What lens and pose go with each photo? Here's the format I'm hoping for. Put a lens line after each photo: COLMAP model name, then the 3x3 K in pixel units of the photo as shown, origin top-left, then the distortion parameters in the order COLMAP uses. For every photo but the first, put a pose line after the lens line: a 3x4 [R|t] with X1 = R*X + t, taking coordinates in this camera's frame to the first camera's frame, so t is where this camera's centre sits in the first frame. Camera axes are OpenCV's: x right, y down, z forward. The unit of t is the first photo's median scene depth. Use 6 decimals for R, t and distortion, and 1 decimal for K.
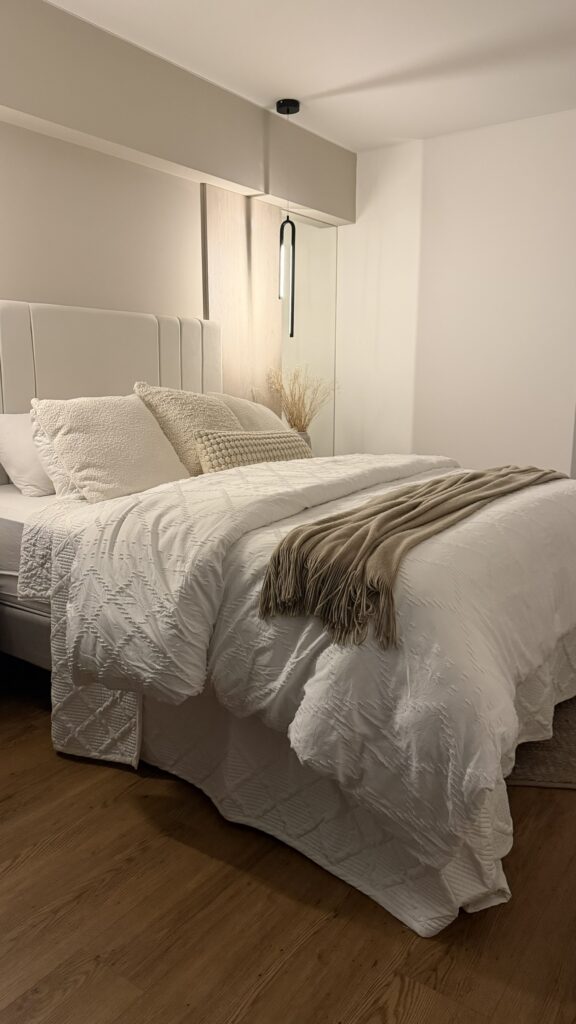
lens RADIAL K [[741.0, 0, 294.9], [0, 741.0, 519.0], [0, 0, 1]] dist [0.054885, -0.050816]
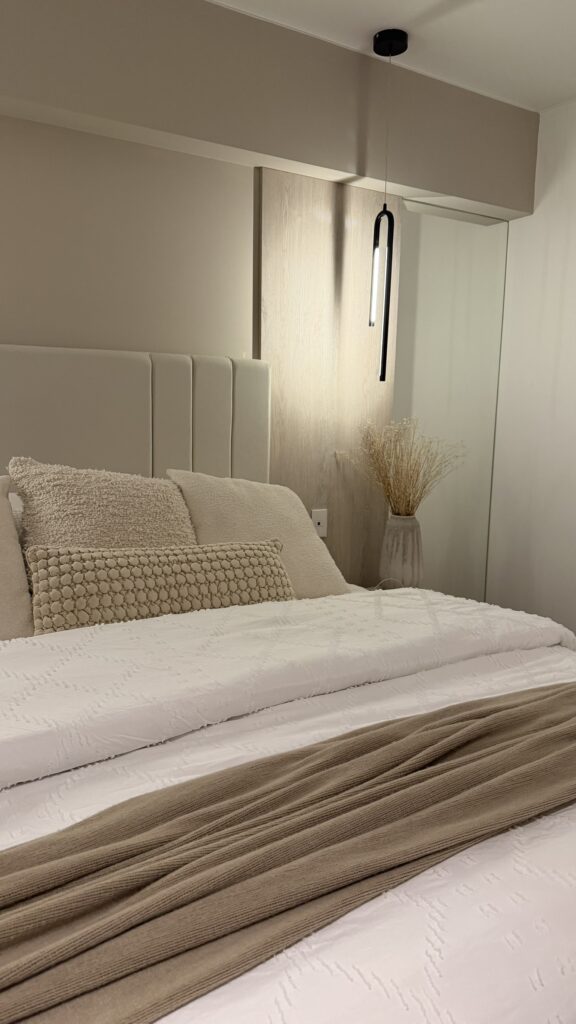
lens RADIAL K [[741.0, 0, 281.5], [0, 741.0, 516.6], [0, 0, 1]] dist [0.054885, -0.050816]
pose [[0.921303, 0.074605, -0.381620, 0.335478], [-0.090337, 0.995635, -0.023448, -0.182324], [0.378205, 0.056077, 0.924022, 0.647164]]
